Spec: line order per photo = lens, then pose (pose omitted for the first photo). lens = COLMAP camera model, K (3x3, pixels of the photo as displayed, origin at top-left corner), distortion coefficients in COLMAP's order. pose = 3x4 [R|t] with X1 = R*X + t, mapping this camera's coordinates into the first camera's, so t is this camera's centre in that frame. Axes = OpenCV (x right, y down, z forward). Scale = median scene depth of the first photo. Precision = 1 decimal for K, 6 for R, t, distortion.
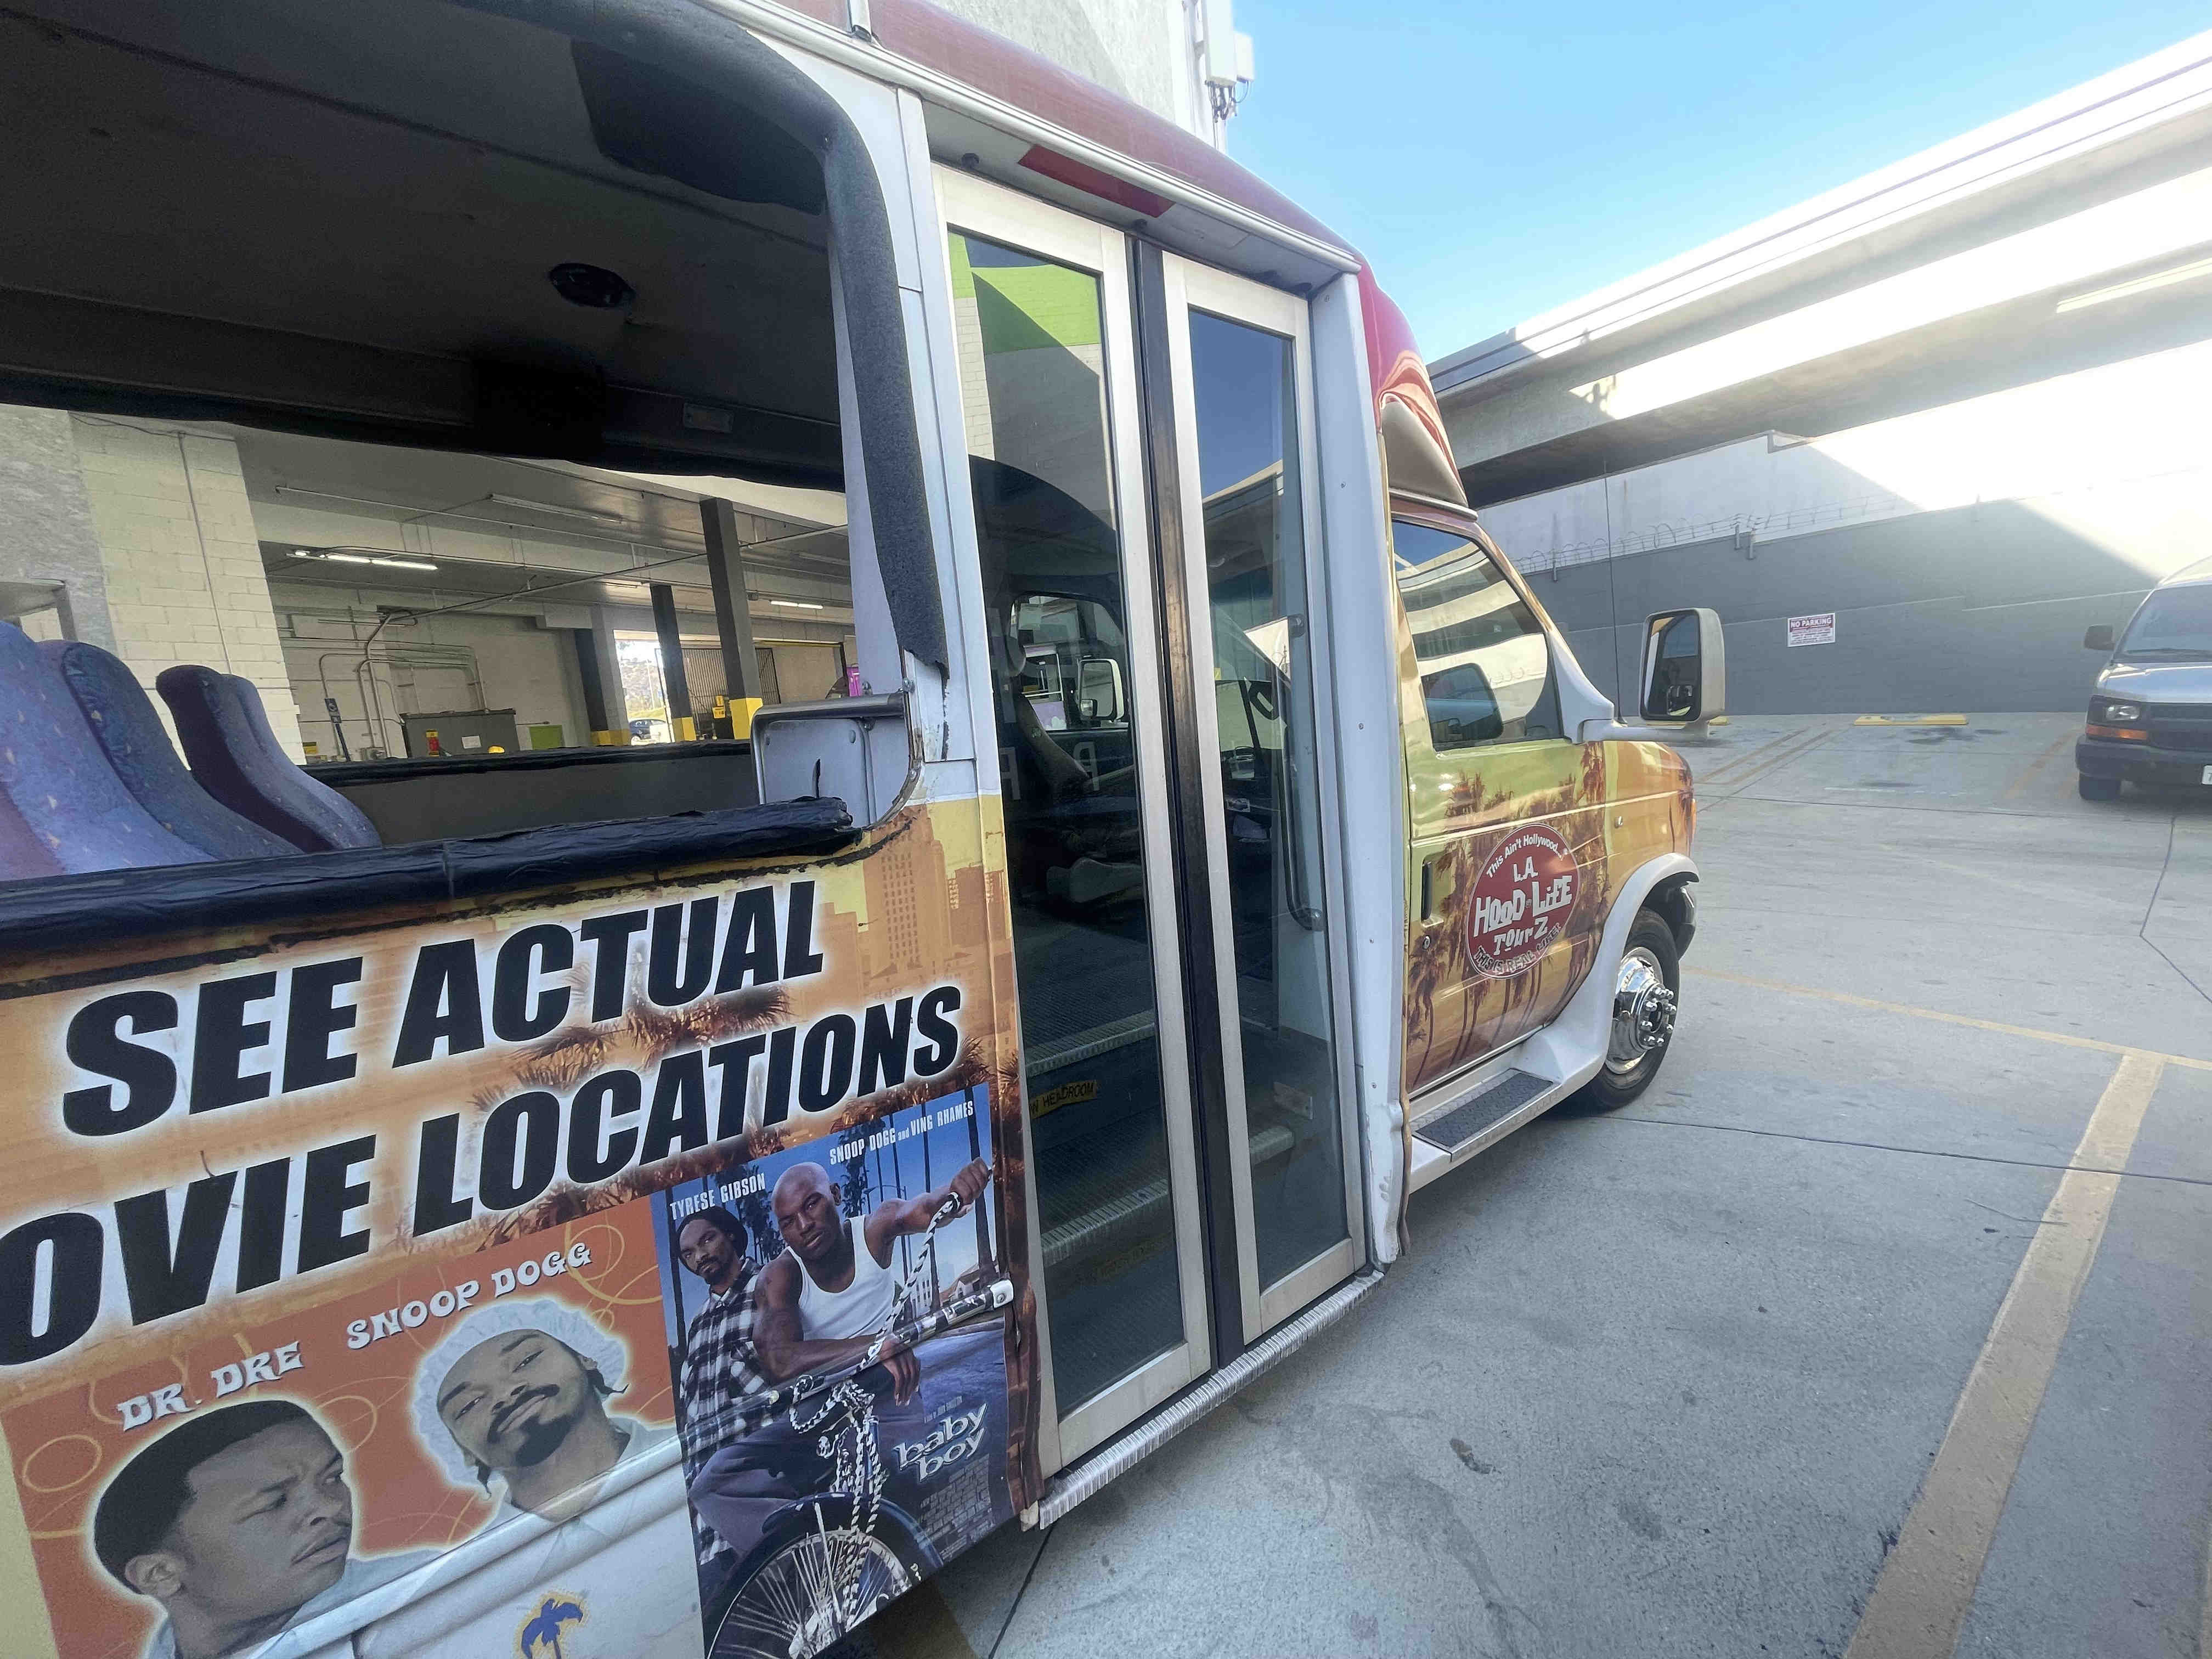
lens RADIAL K [[882.3, 0, 1097.2], [0, 882.3, 826.3], [0, 0, 1]] dist [-0.000019, 0.000749]
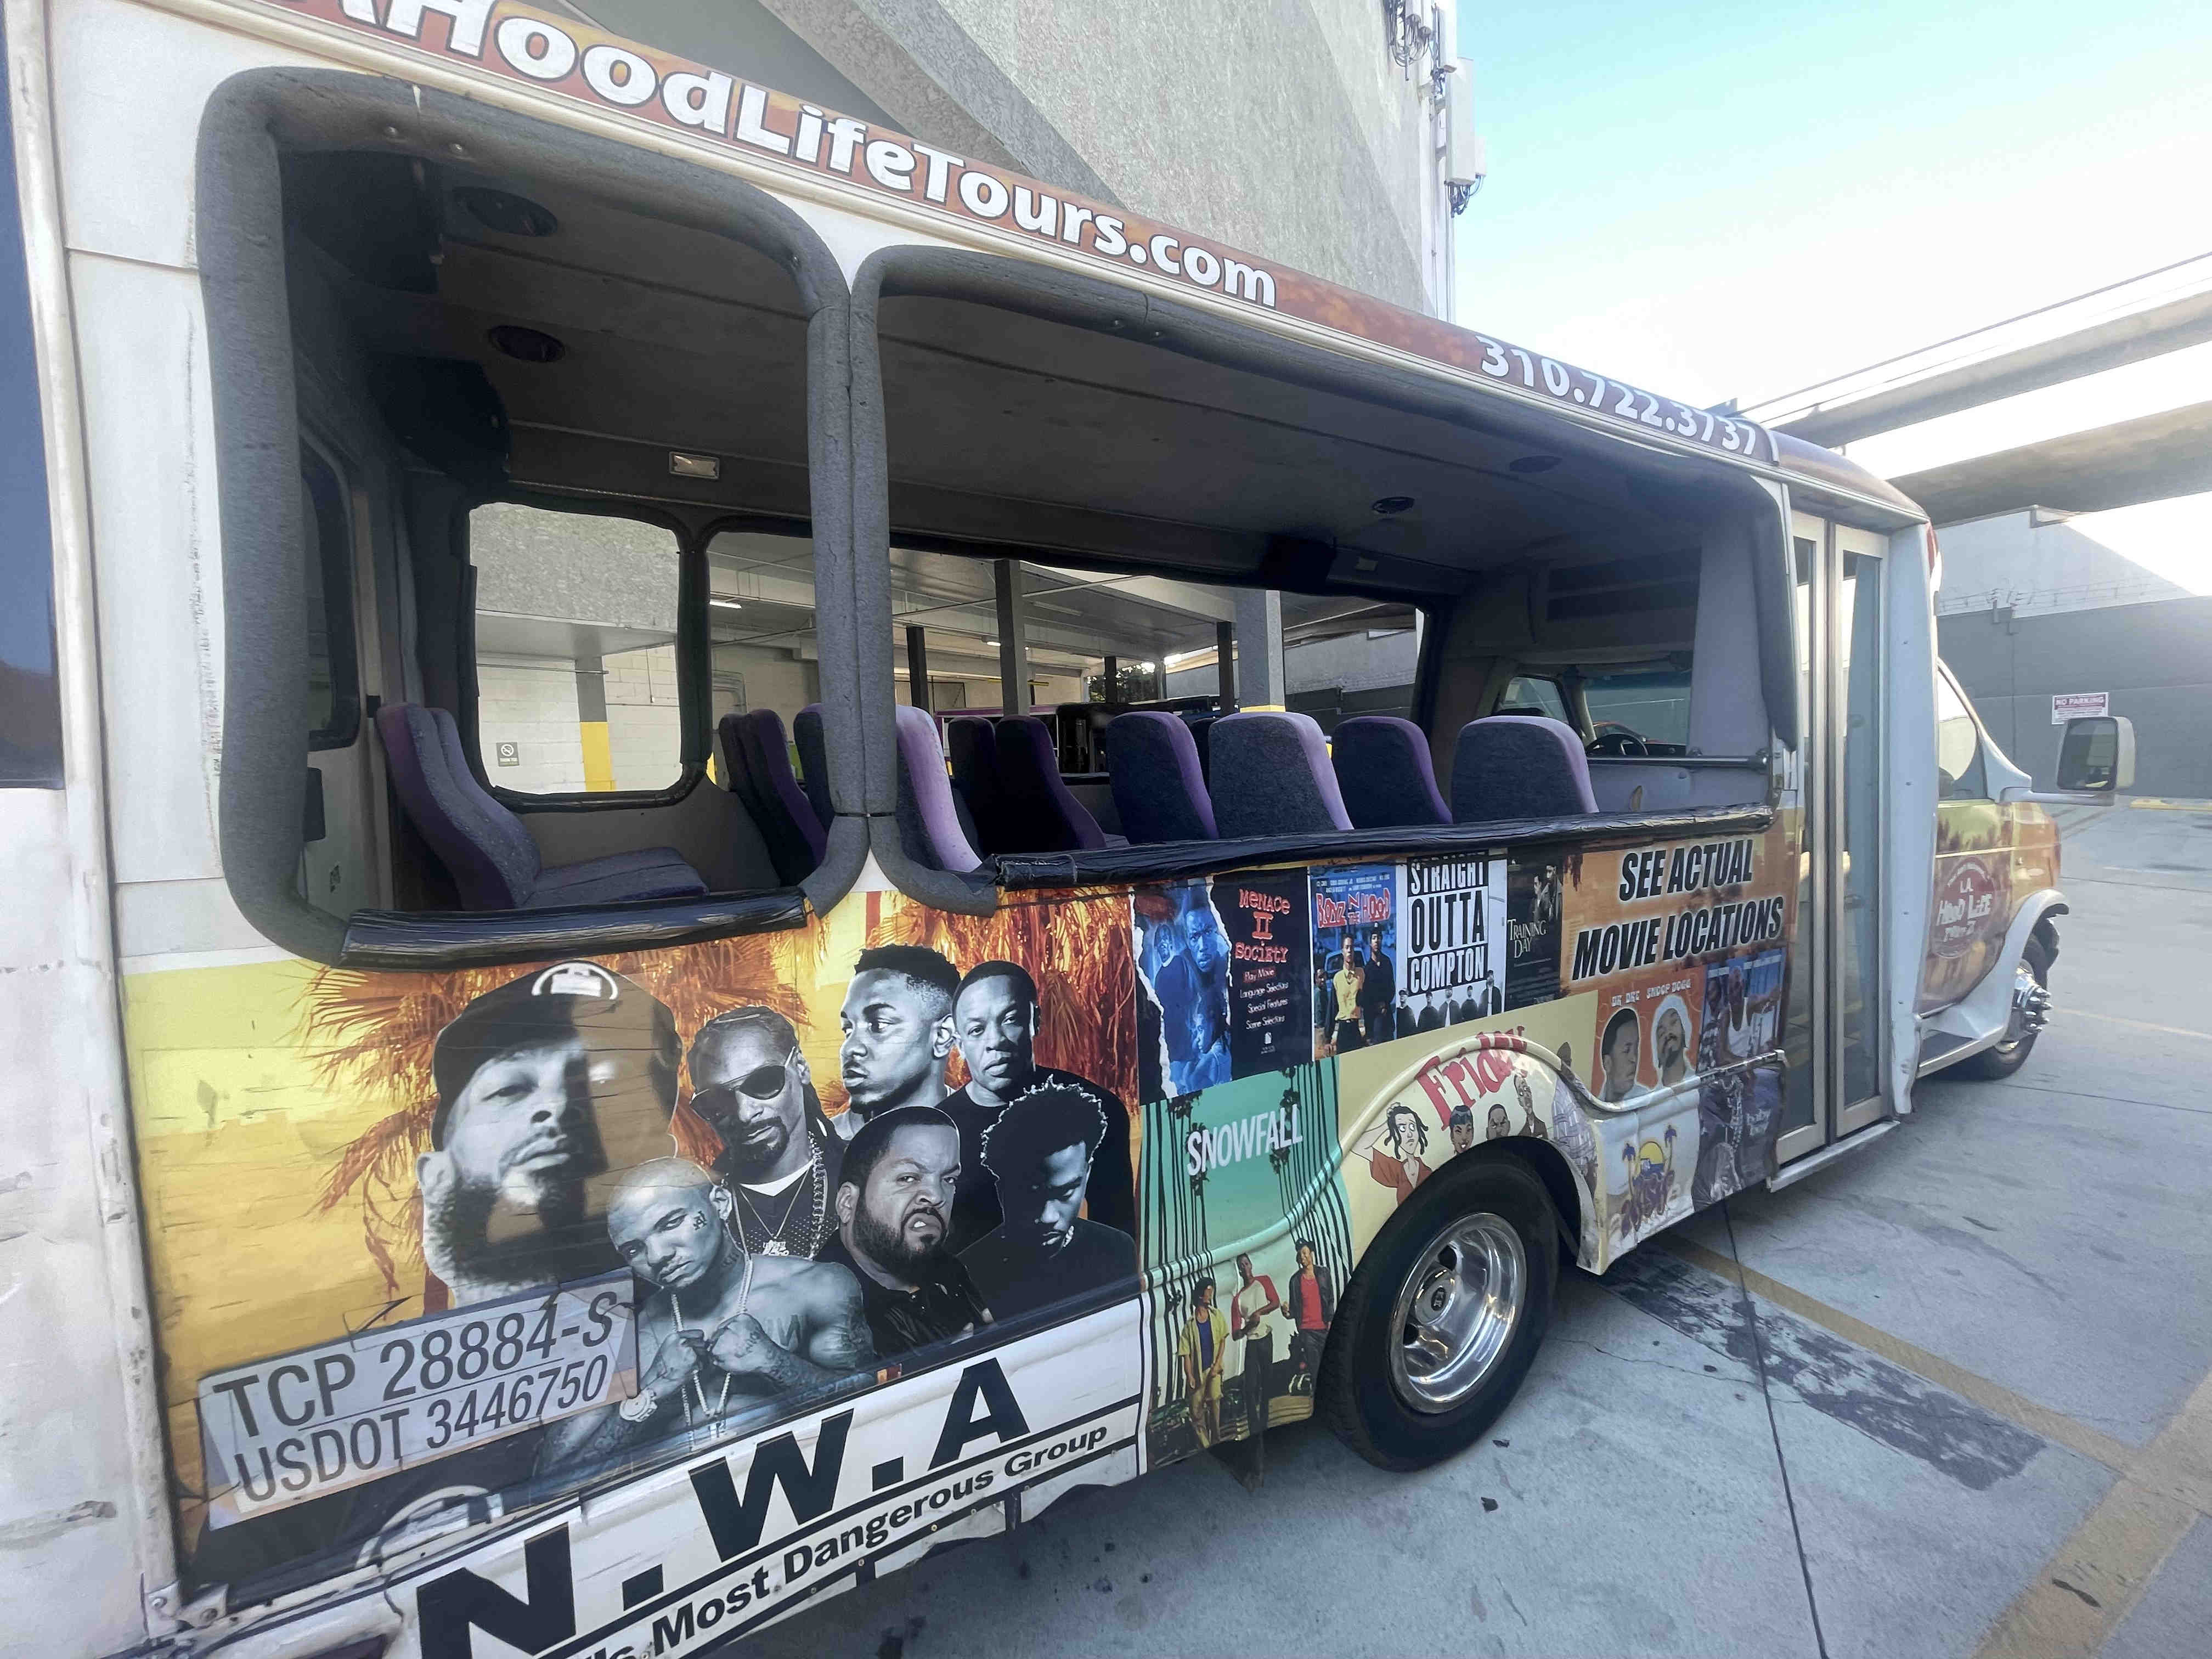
lens RADIAL K [[882.3, 0, 1097.2], [0, 882.3, 826.3], [0, 0, 1]] dist [-0.000019, 0.000749]
pose [[0.989008, 0.058735, -0.135693, -1.061487], [-0.064545, 0.997160, -0.038818, 0.141676], [0.133028, 0.047149, 0.989990, -0.921628]]
